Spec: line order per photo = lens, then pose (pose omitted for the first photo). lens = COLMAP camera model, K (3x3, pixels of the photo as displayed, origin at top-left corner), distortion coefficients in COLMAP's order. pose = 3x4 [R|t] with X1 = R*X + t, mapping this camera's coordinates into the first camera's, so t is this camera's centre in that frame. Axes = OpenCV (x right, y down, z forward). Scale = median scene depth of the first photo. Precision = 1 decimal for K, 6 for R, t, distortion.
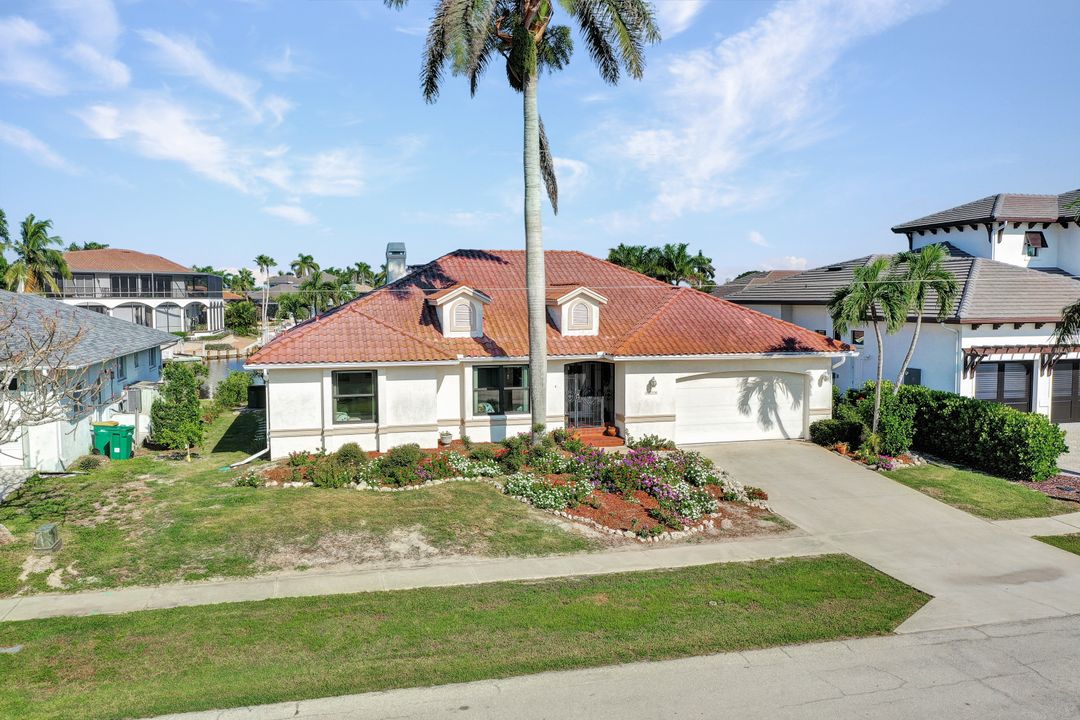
lens RADIAL K [[852.4, 0, 540.0], [0, 852.4, 360.0], [0, 0, 1]] dist [0.002121, 0.002886]
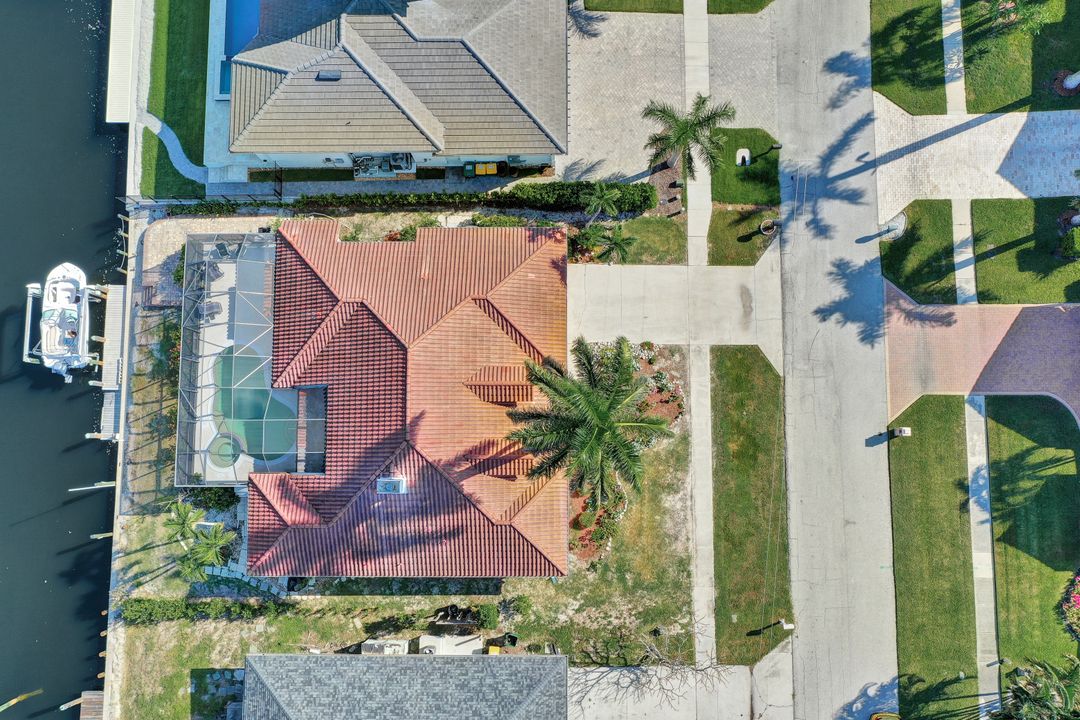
lens RADIAL K [[852.4, 0, 540.0], [0, 852.4, 360.0], [0, 0, 1]] dist [0.002121, 0.002886]
pose [[0.251676, -0.961964, 0.106227, -0.102918], [0.080380, 0.130157, 0.988230, -2.203829], [-0.964468, -0.240175, 0.110080, 1.062274]]
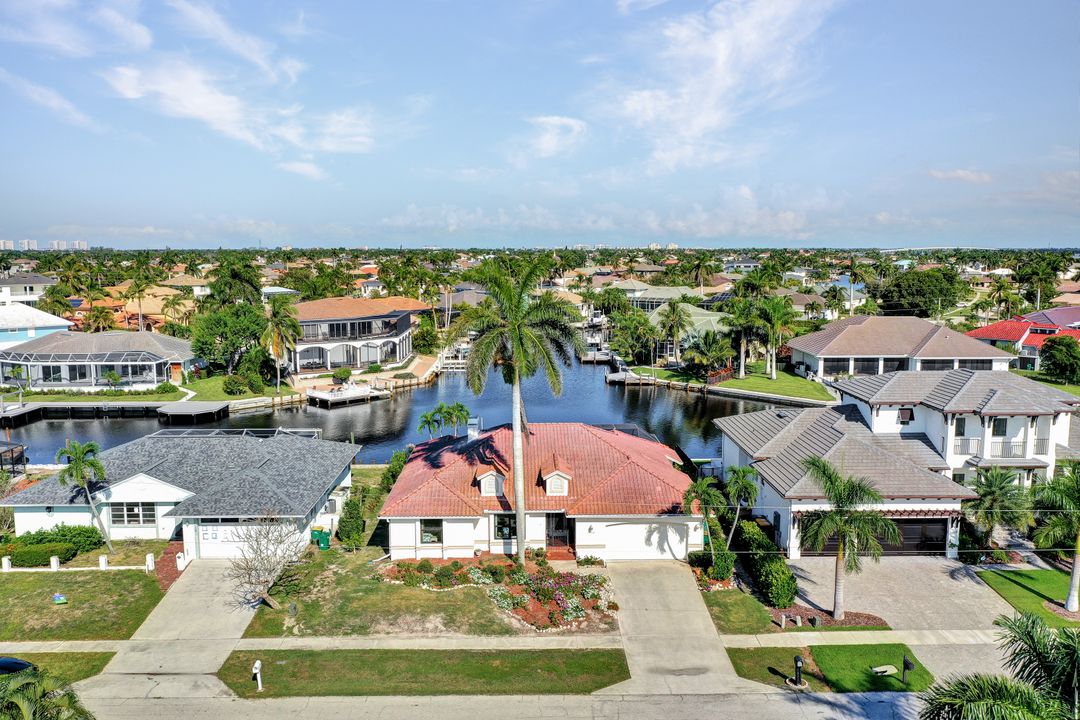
lens RADIAL K [[852.4, 0, 540.0], [0, 852.4, 360.0], [0, 0, 1]] dist [0.002121, 0.002886]
pose [[0.973333, 0.033630, -0.226918, 0.541623], [-0.019785, 0.997816, 0.063017, -0.563279], [0.228542, -0.056847, 0.971873, -0.987669]]
